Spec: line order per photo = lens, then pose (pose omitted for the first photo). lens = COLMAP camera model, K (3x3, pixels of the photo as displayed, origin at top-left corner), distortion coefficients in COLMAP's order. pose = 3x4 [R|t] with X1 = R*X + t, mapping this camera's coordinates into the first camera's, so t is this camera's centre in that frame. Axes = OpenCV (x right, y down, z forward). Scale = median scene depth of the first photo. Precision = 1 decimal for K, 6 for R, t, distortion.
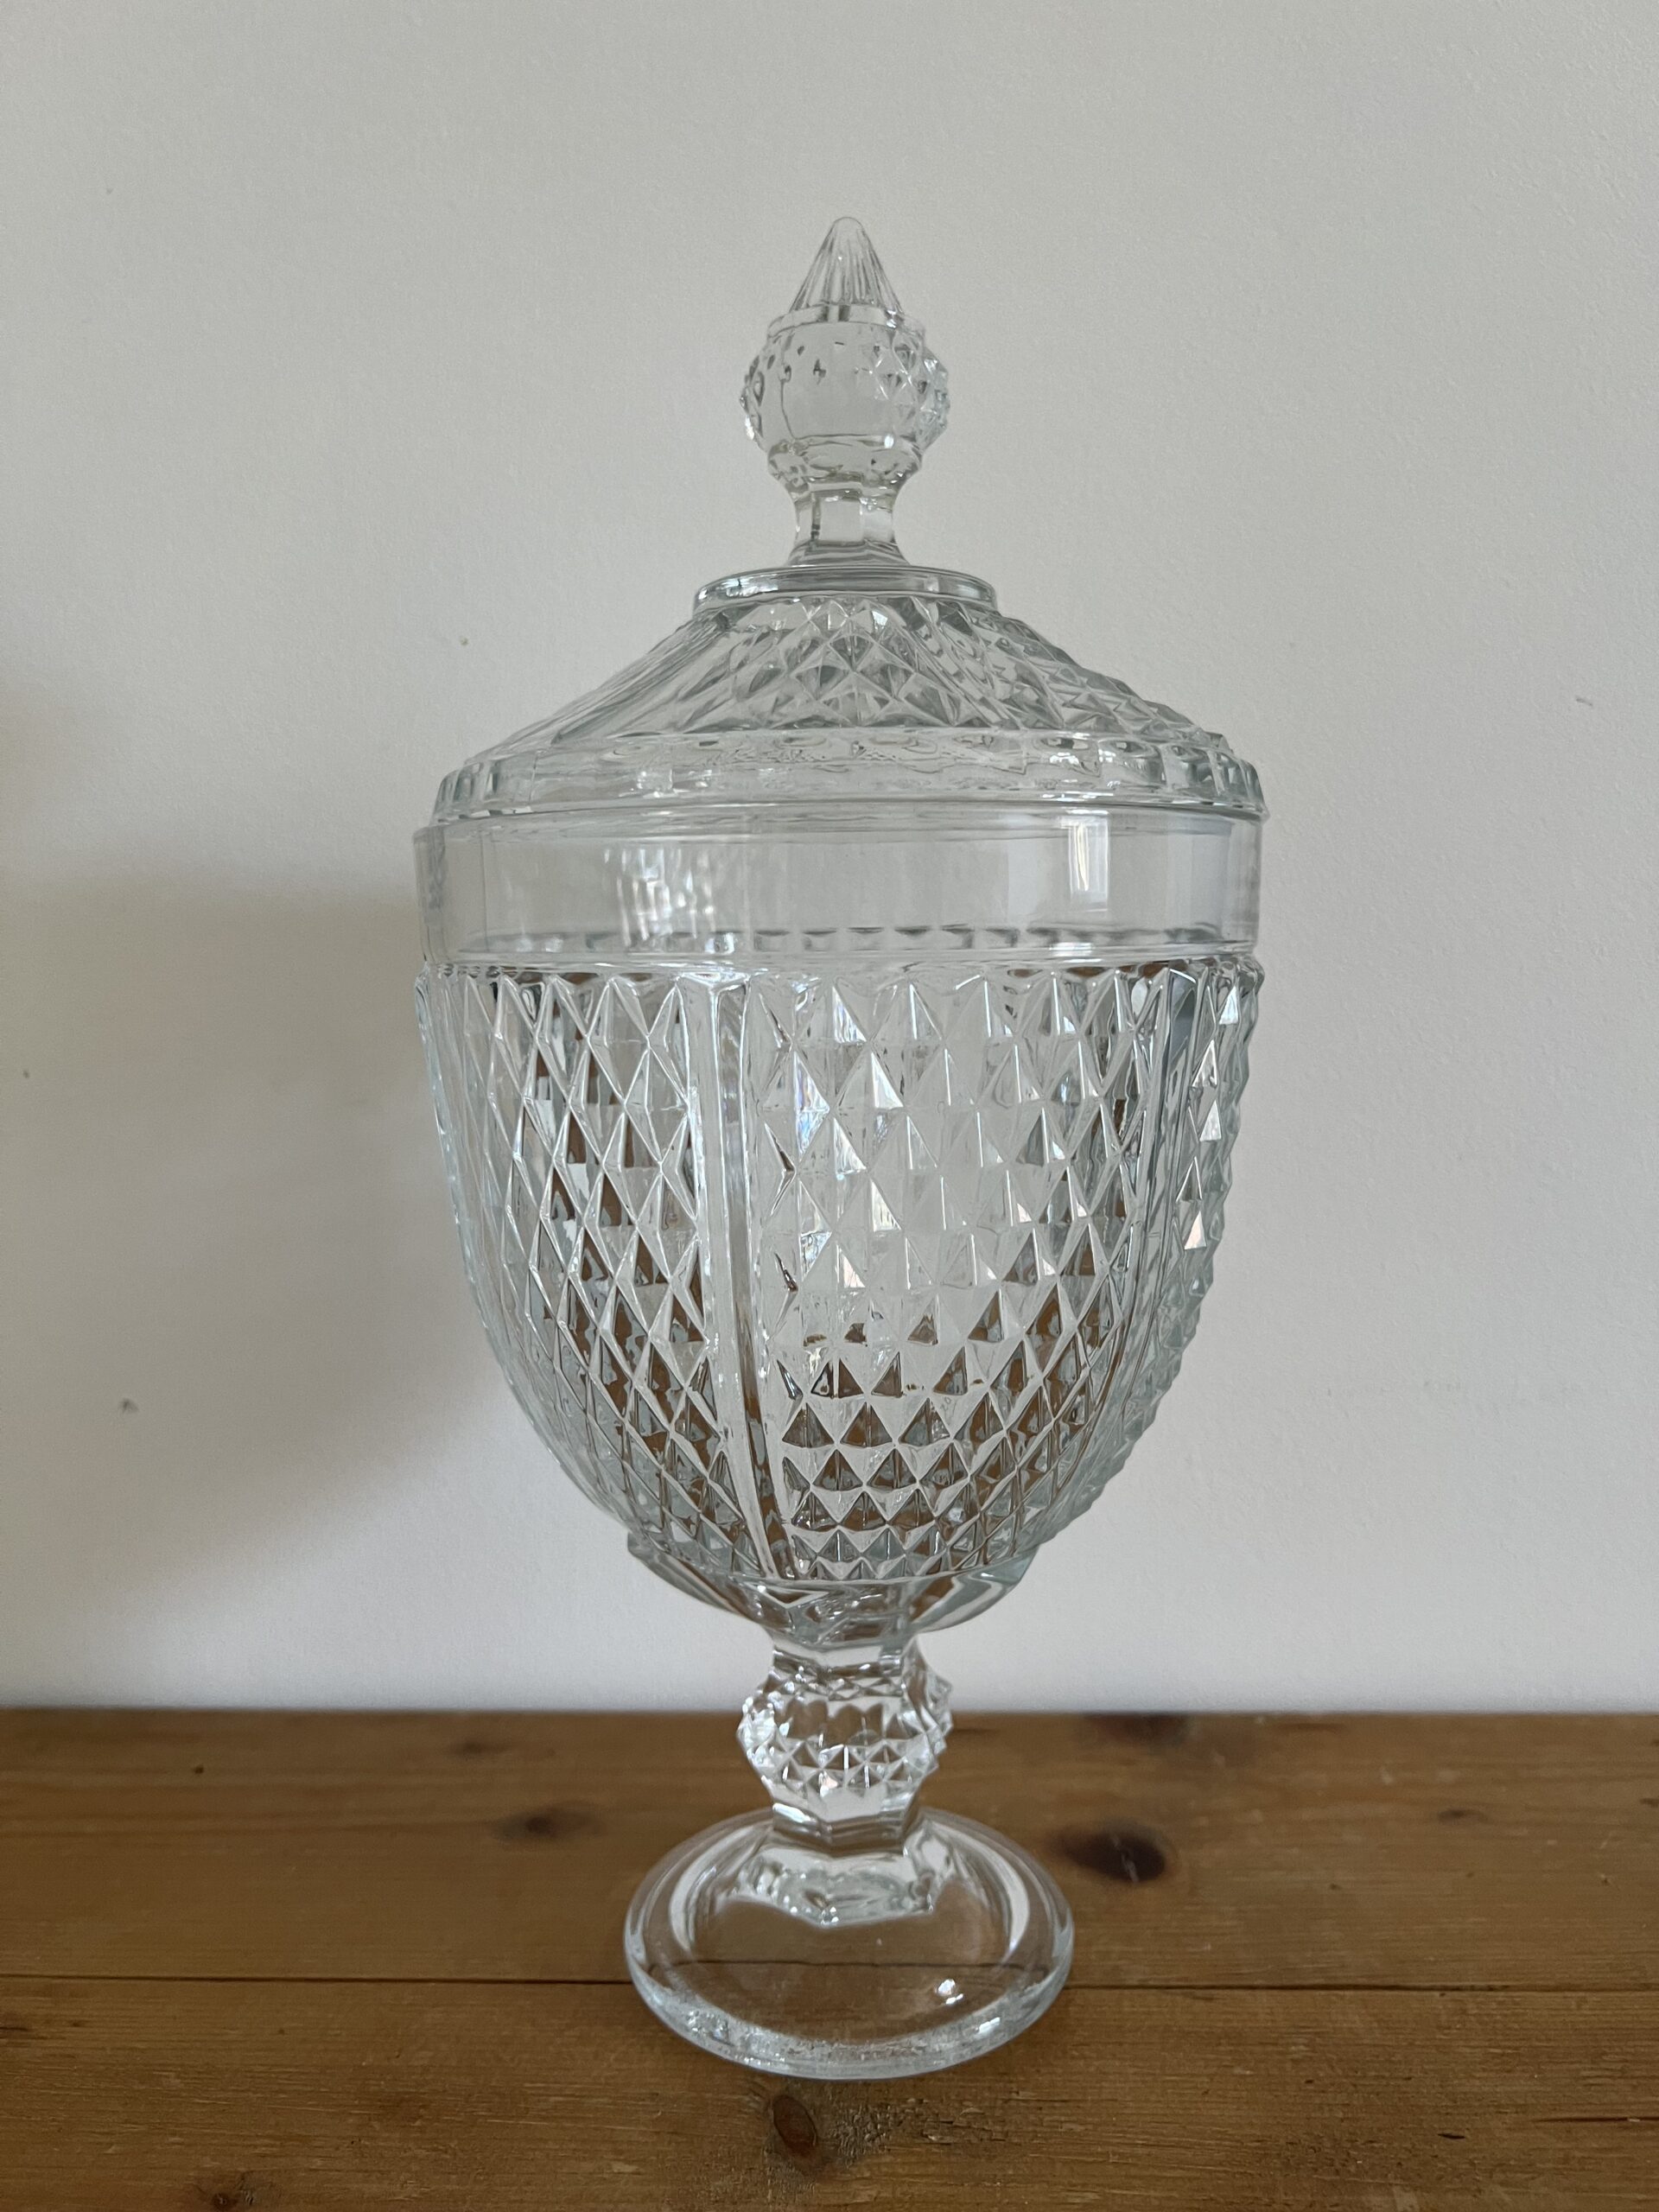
lens RADIAL K [[1655.4, 0, 822.7], [0, 1655.4, 1110.0], [0, 0, 1]] dist [0.059921, -0.090037]
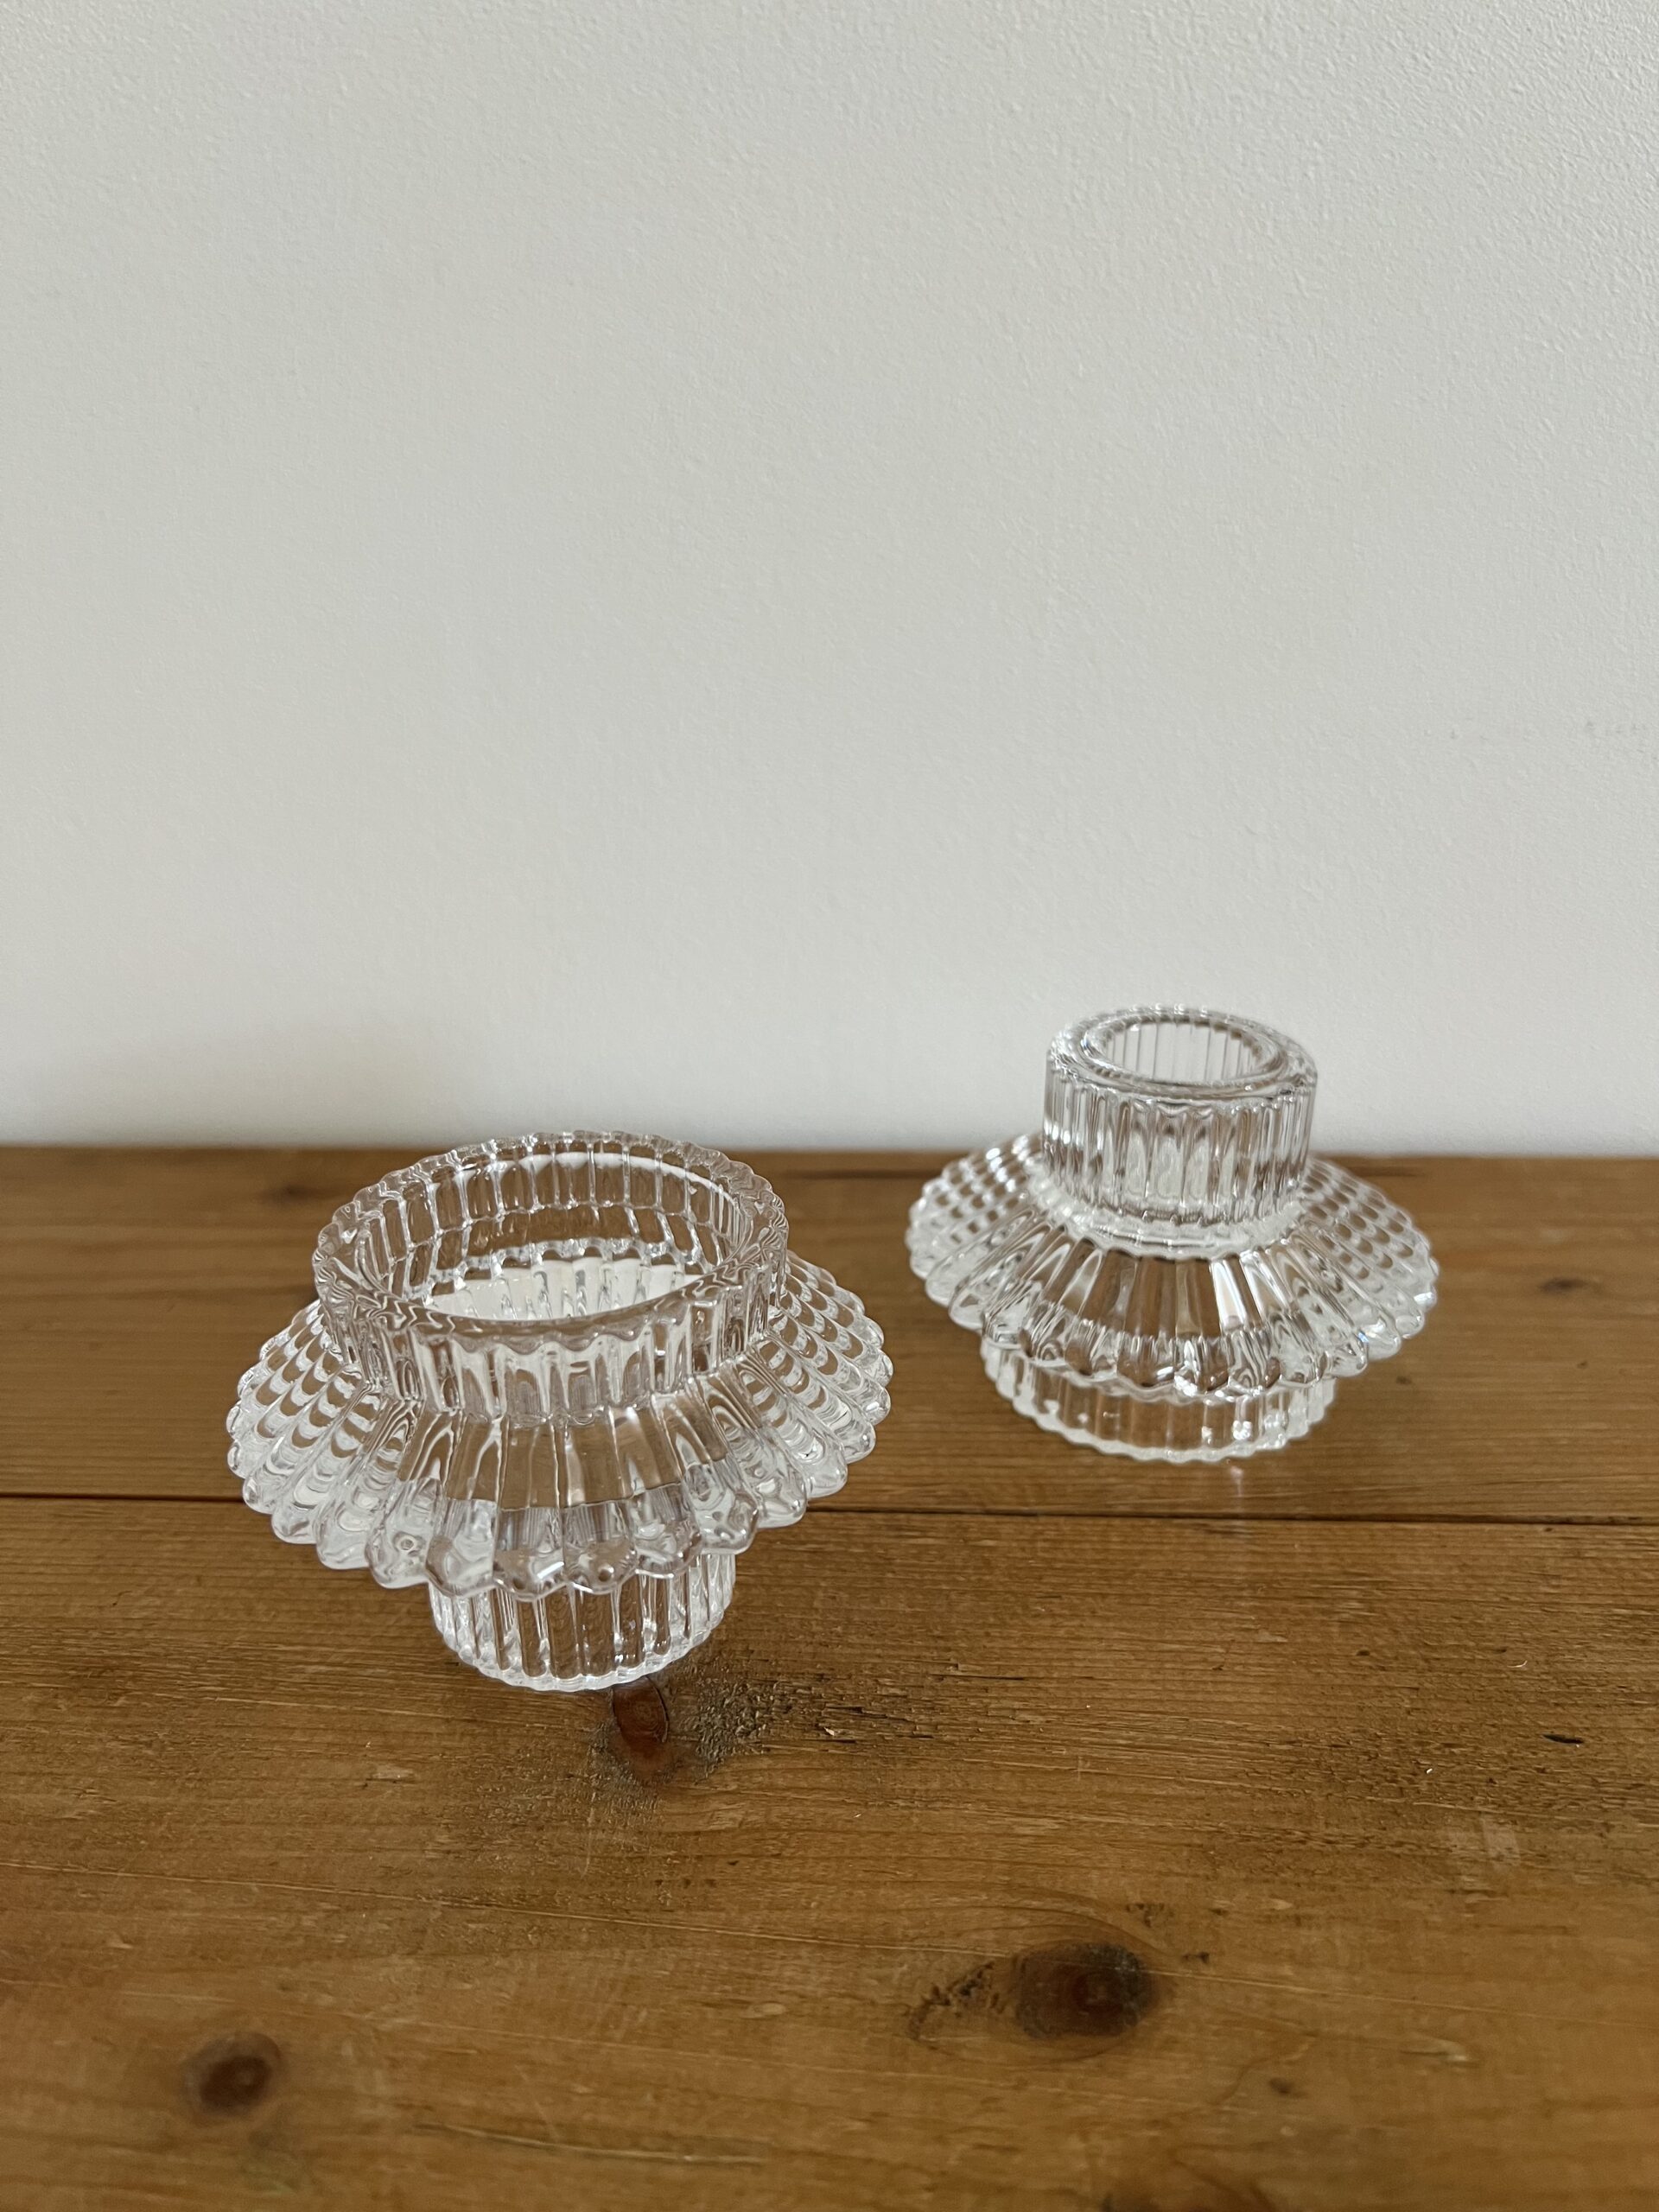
lens RADIAL K [[1709.7, 0, 832.4], [0, 1709.7, 1115.4], [0, 0, 1]] dist [-0.015091, -0.001014]
pose [[0.999971, 0.004123, -0.006355, 0.068286], [-0.001780, 0.943282, 0.331989, 0.123378], [0.007364, -0.331968, 0.943262, 0.393050]]
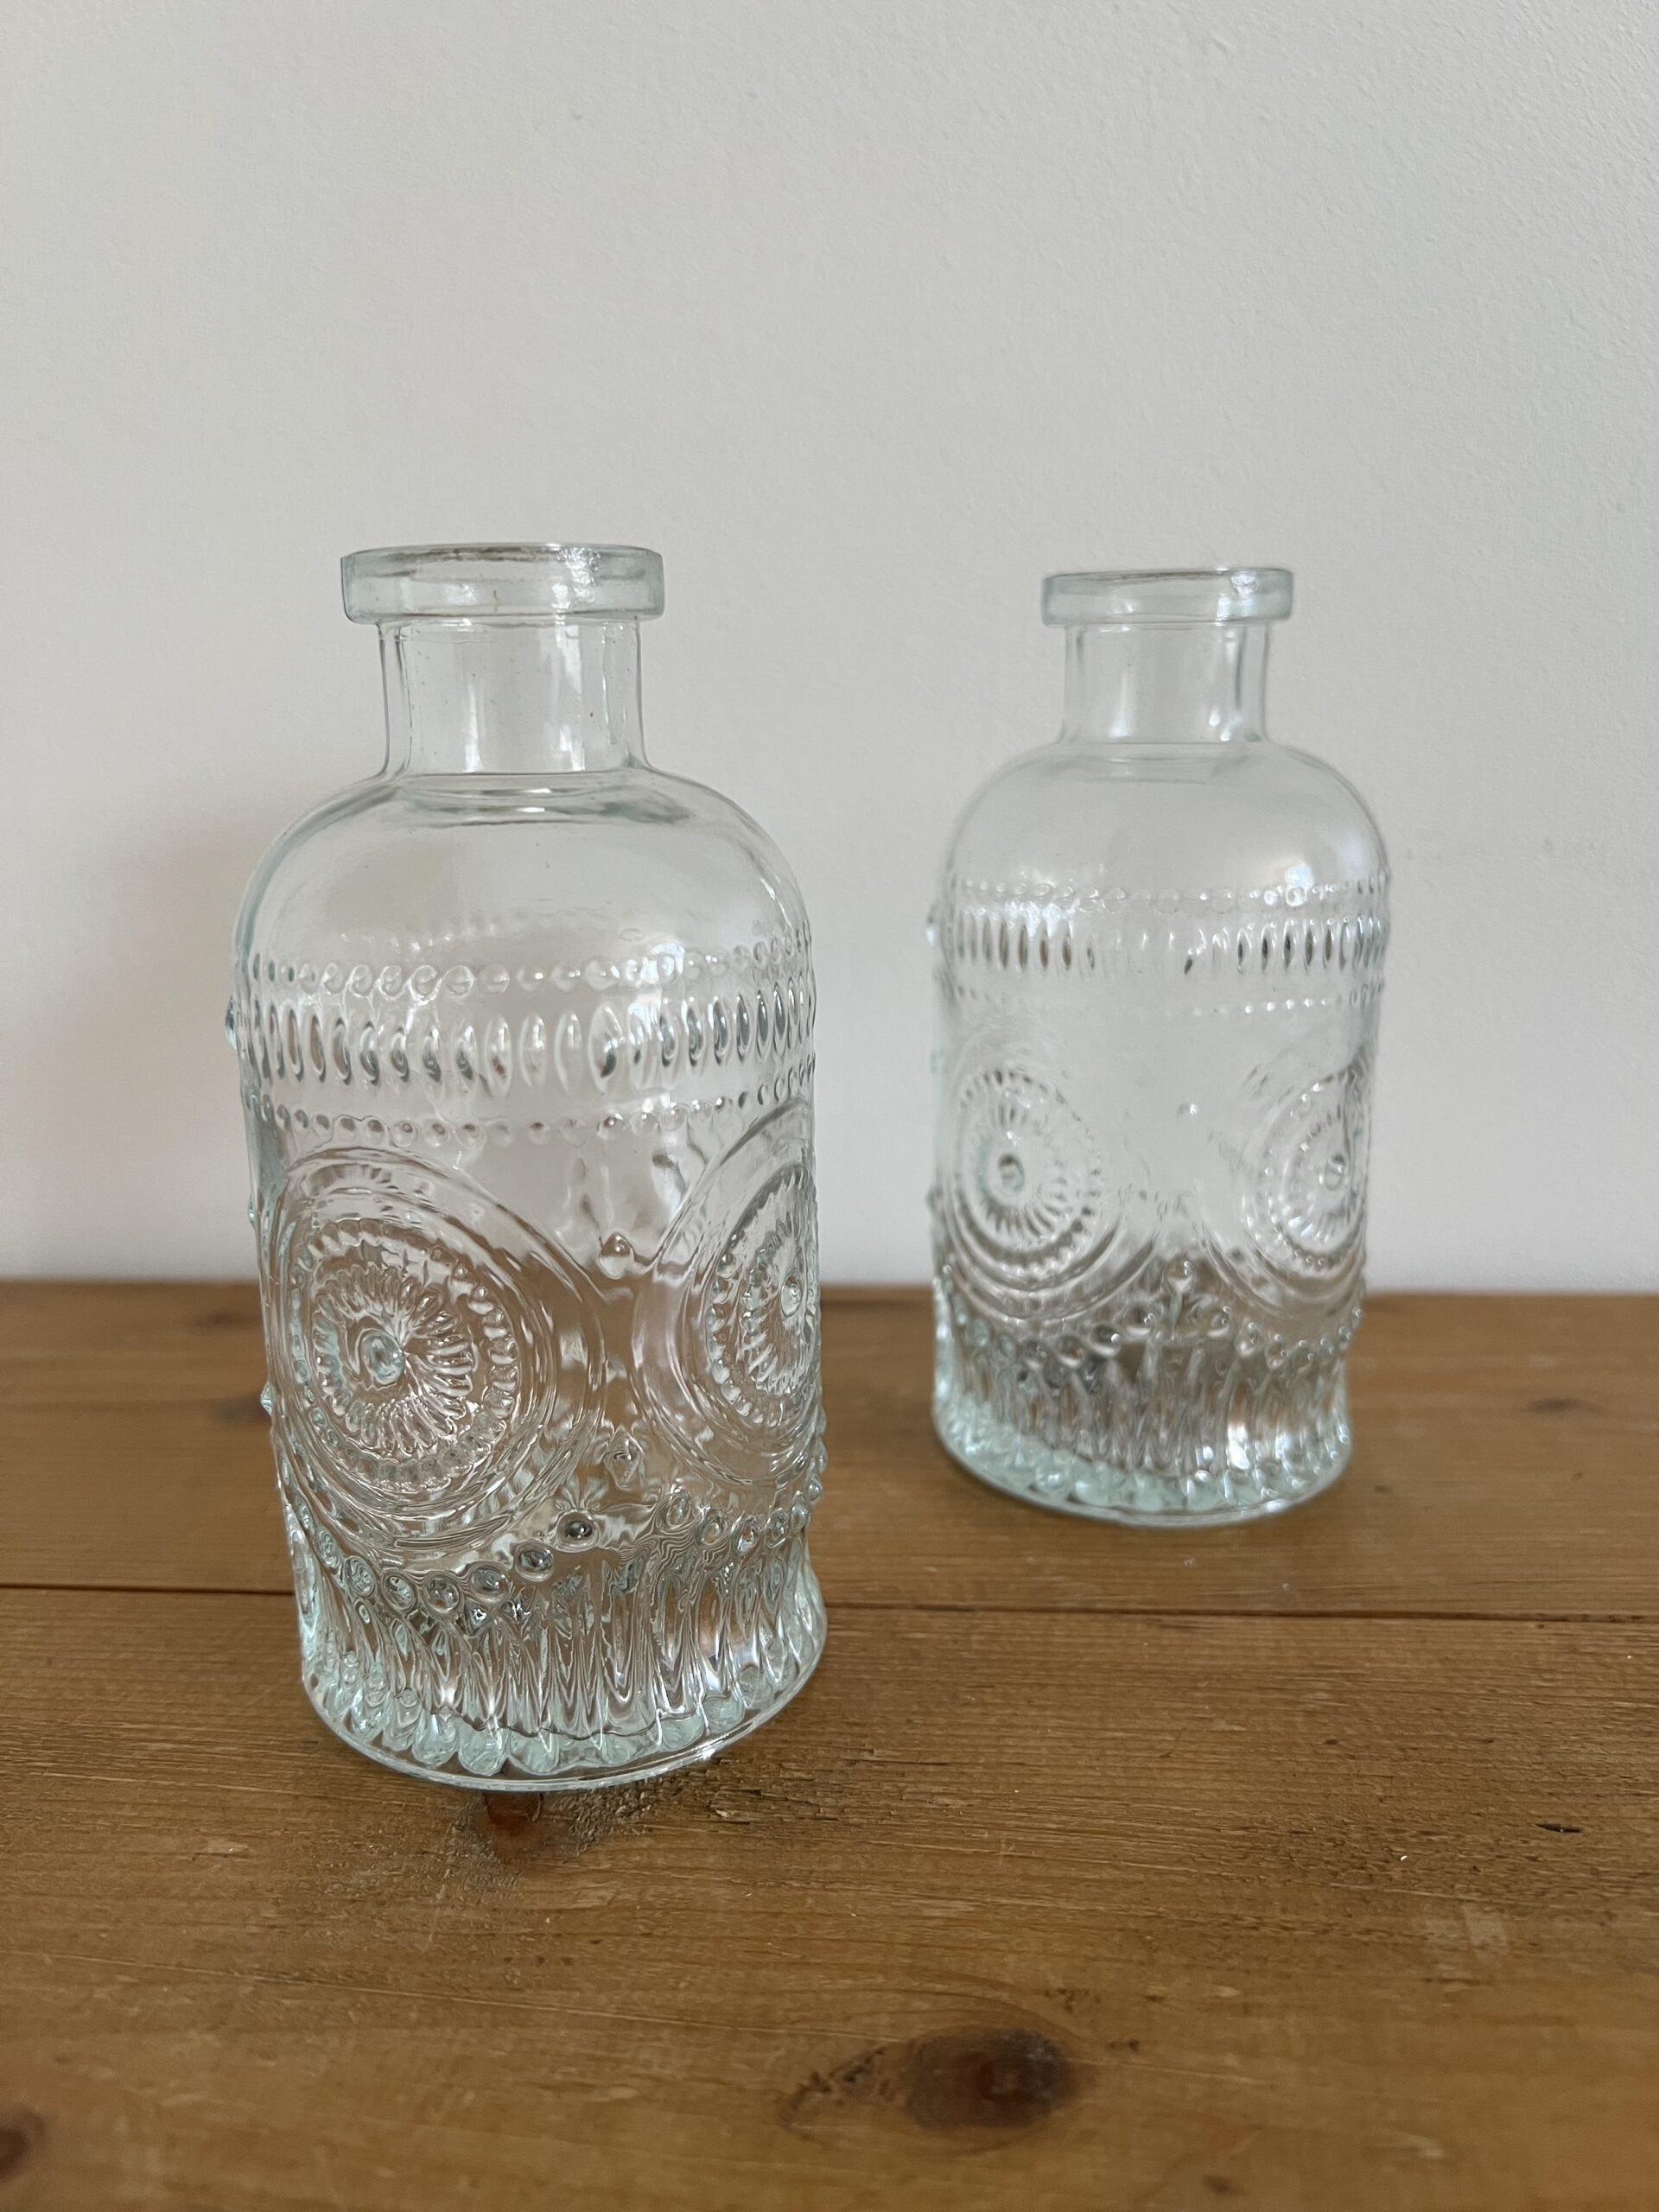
lens RADIAL K [[1719.8, 0, 817.3], [0, 1719.8, 1099.6], [0, 0, 1]] dist [-0.013698, -0.009227]
pose [[0.999576, 0.006484, -0.028390, 0.115072], [-0.001969, 0.987709, 0.156292, 0.243210], [0.029054, -0.156170, 0.987303, 0.396573]]
